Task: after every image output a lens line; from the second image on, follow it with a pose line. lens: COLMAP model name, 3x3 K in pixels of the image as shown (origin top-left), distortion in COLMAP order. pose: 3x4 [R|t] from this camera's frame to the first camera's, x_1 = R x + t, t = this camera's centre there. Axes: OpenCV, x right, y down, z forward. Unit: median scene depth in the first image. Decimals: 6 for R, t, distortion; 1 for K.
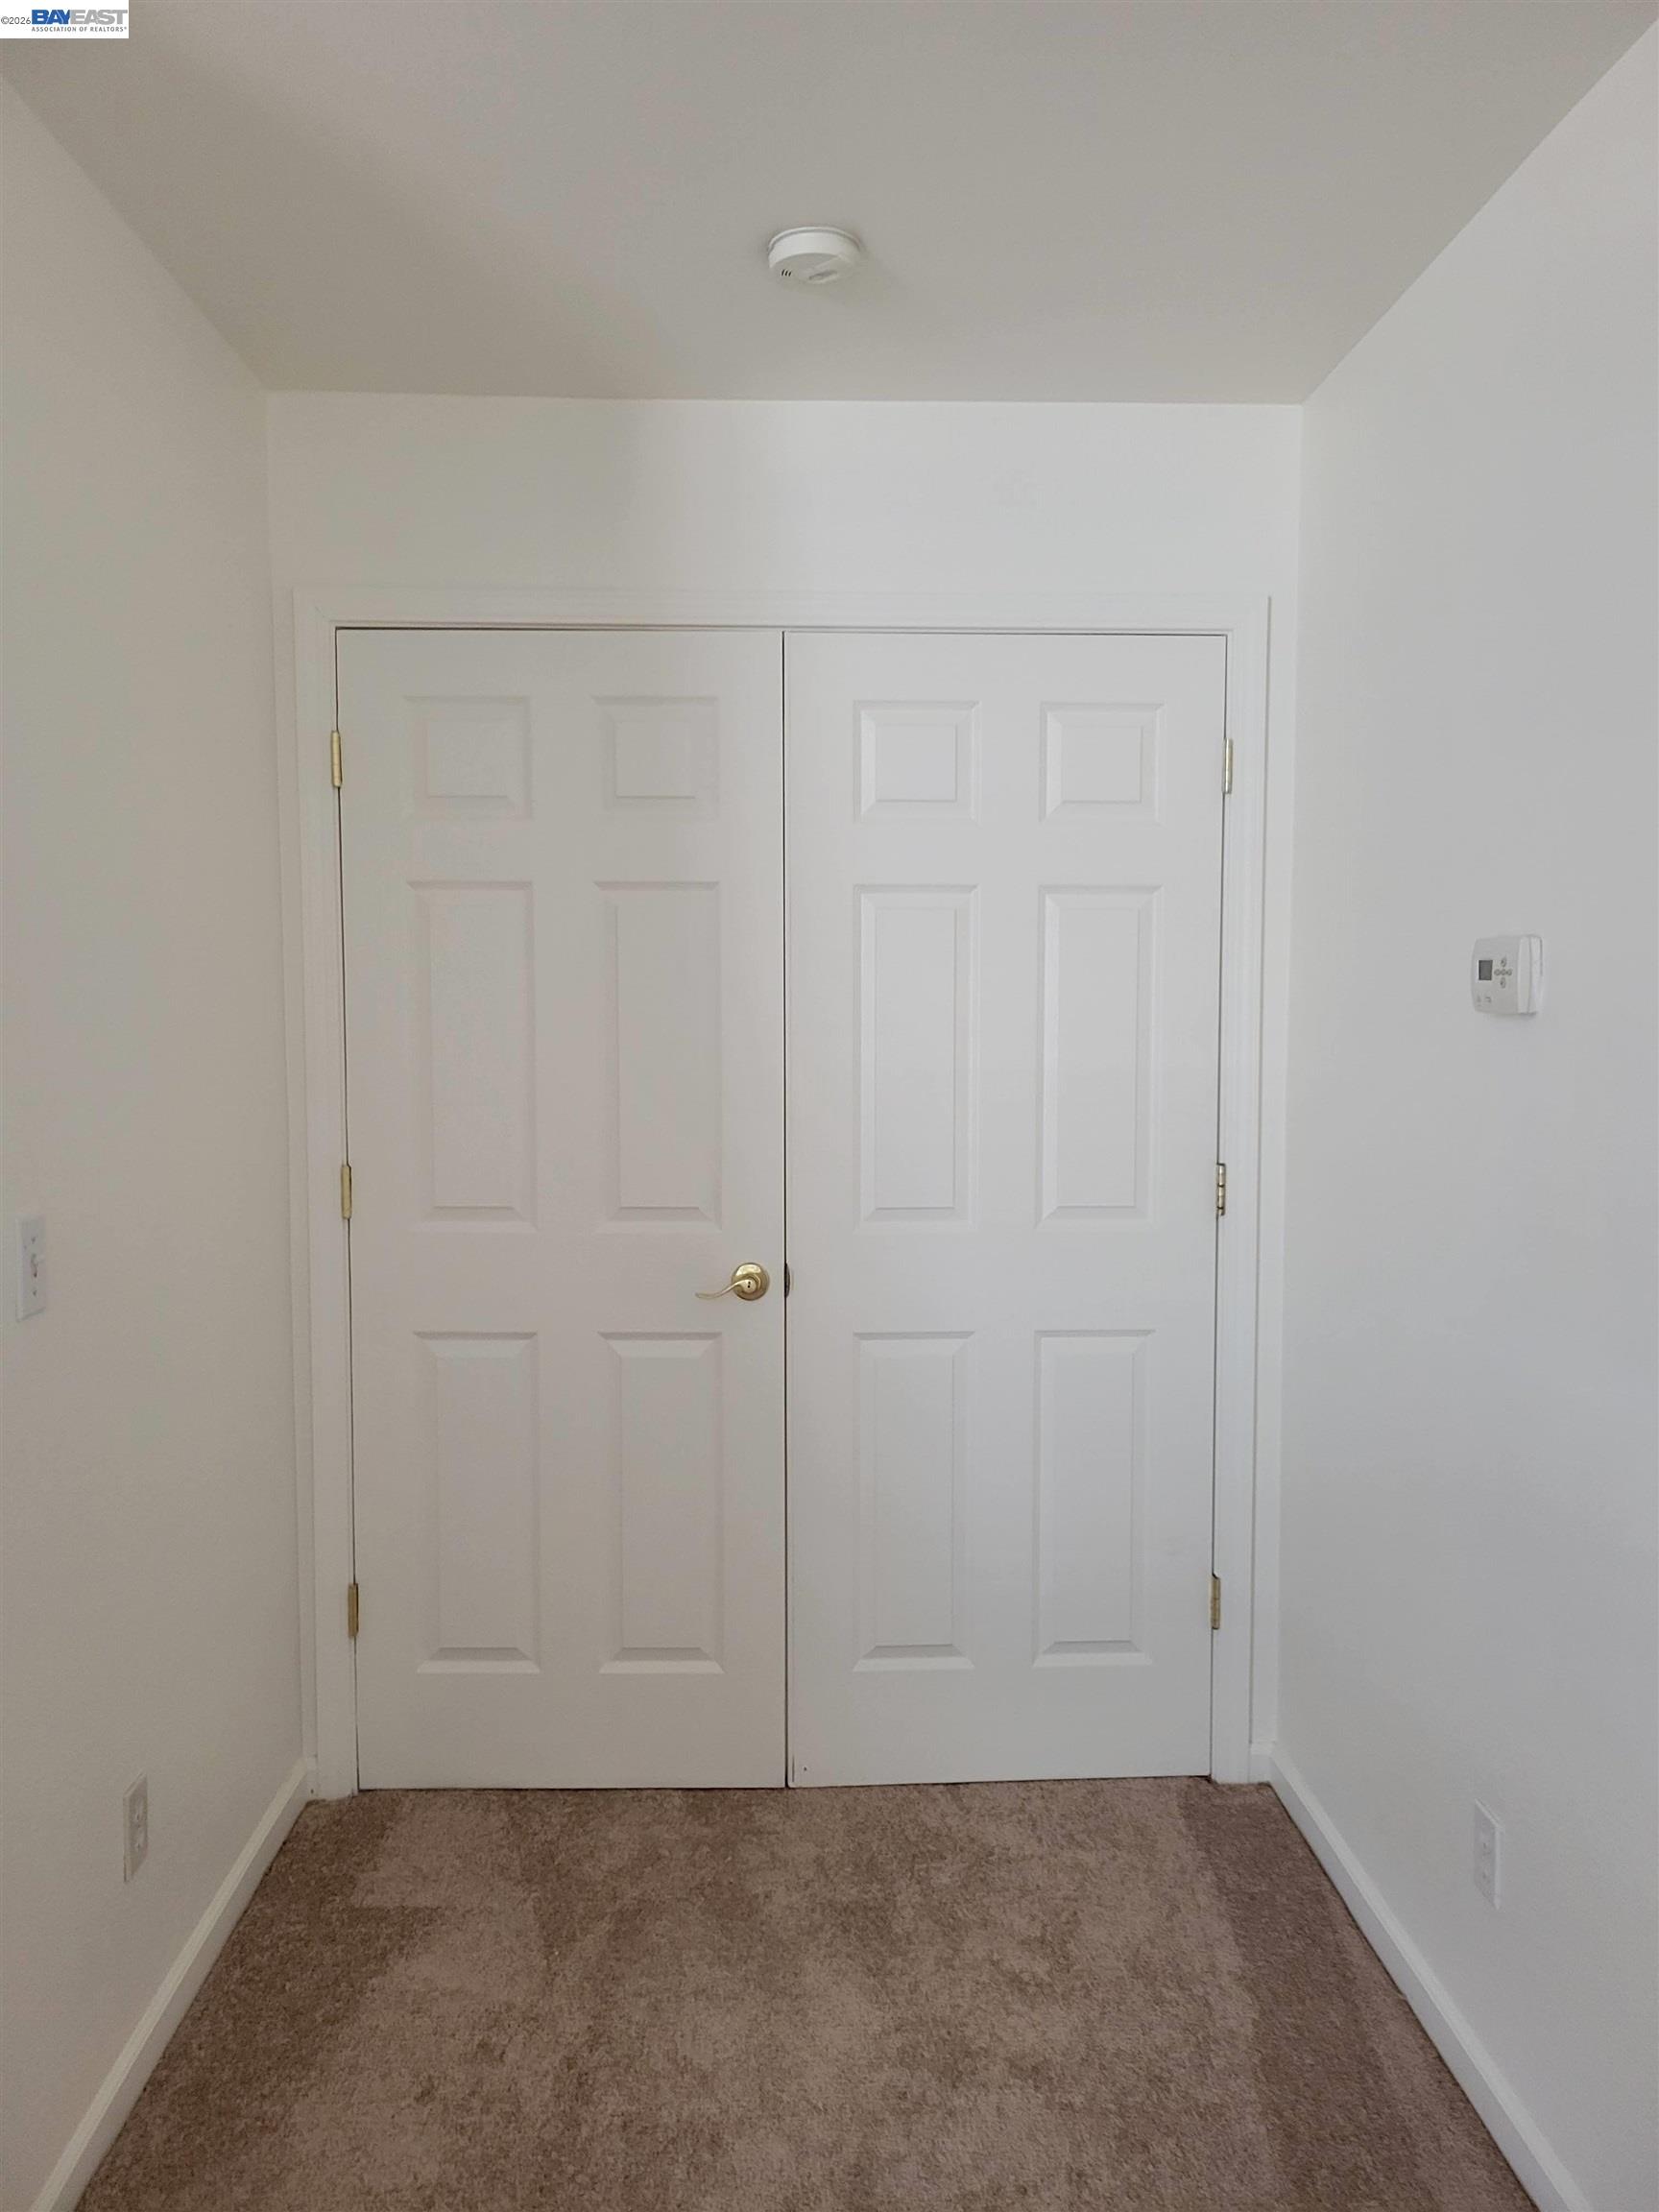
lens RADIAL K [[1645.7, 0, 828.6], [0, 1645.7, 1095.1], [0, 0, 1]] dist [0.037447, -0.010978]
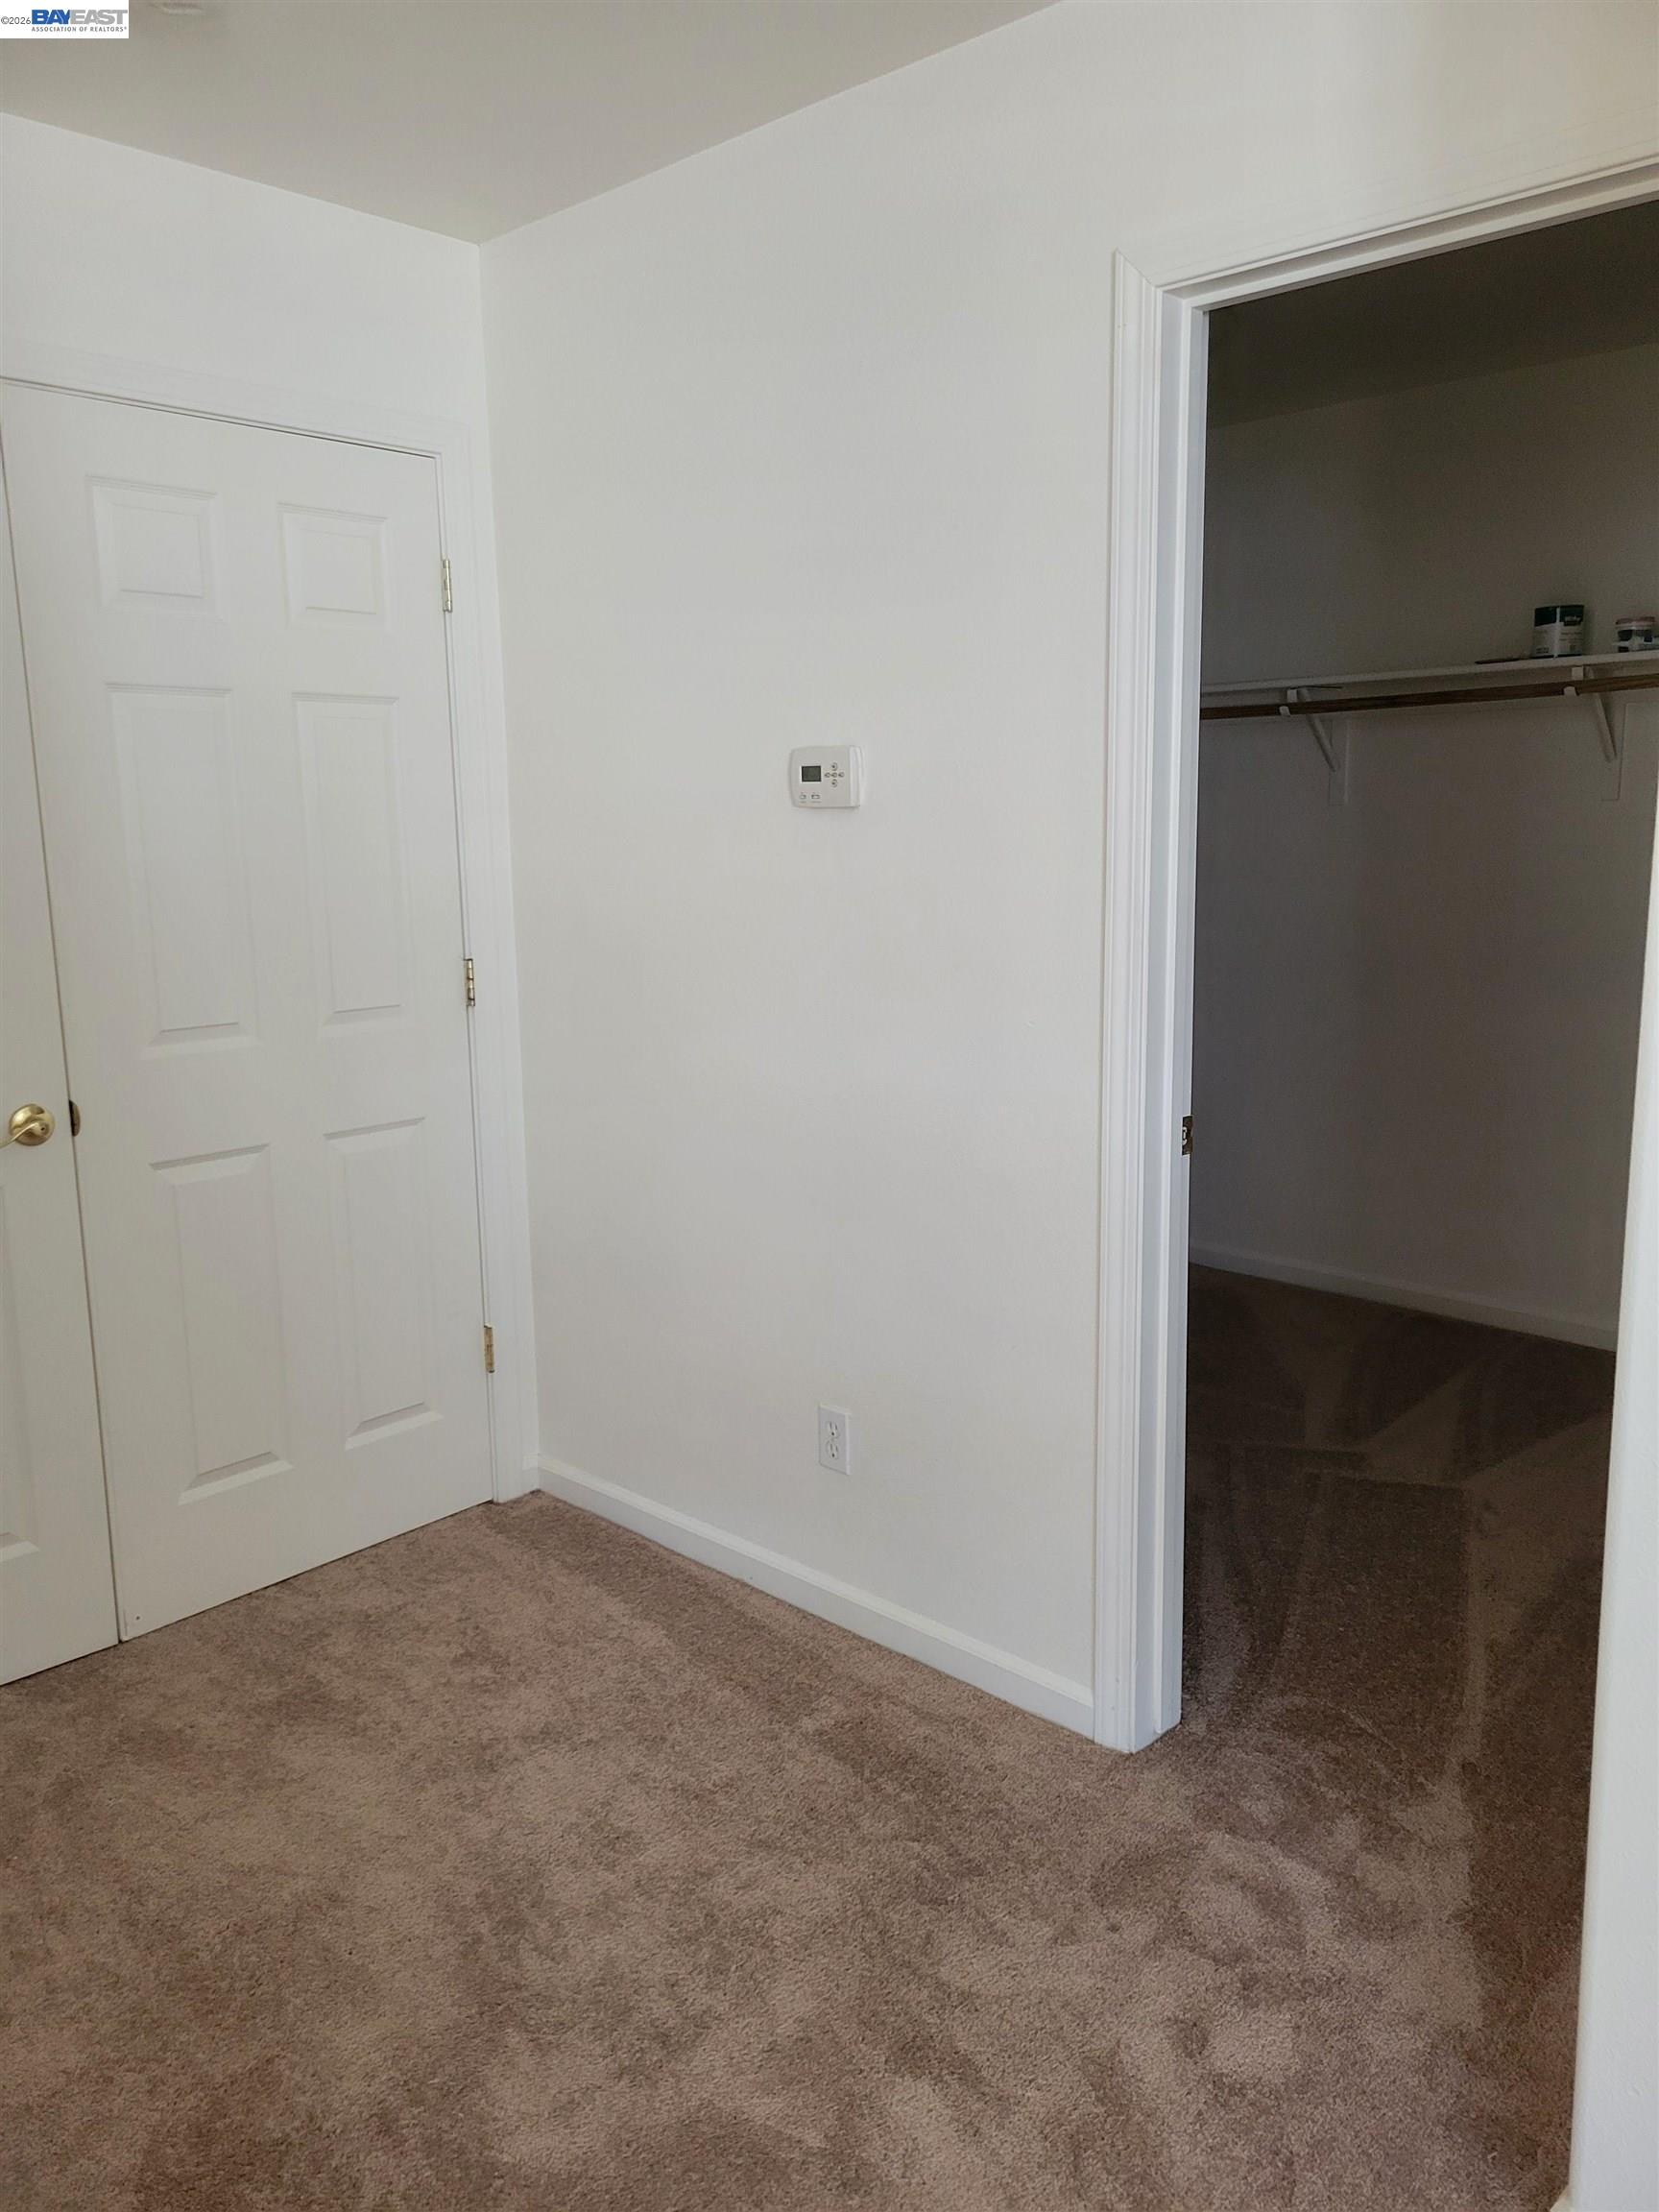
lens RADIAL K [[1652.0, 0, 829.5], [0, 1652.0, 1106.0], [0, 0, 1]] dist [0.030403, -0.007379]
pose [[0.720912, -0.135410, 0.679670, -0.414783], [0.060573, 0.989284, 0.132845, 0.008148], [-0.690375, -0.054600, 0.721389, 0.043508]]
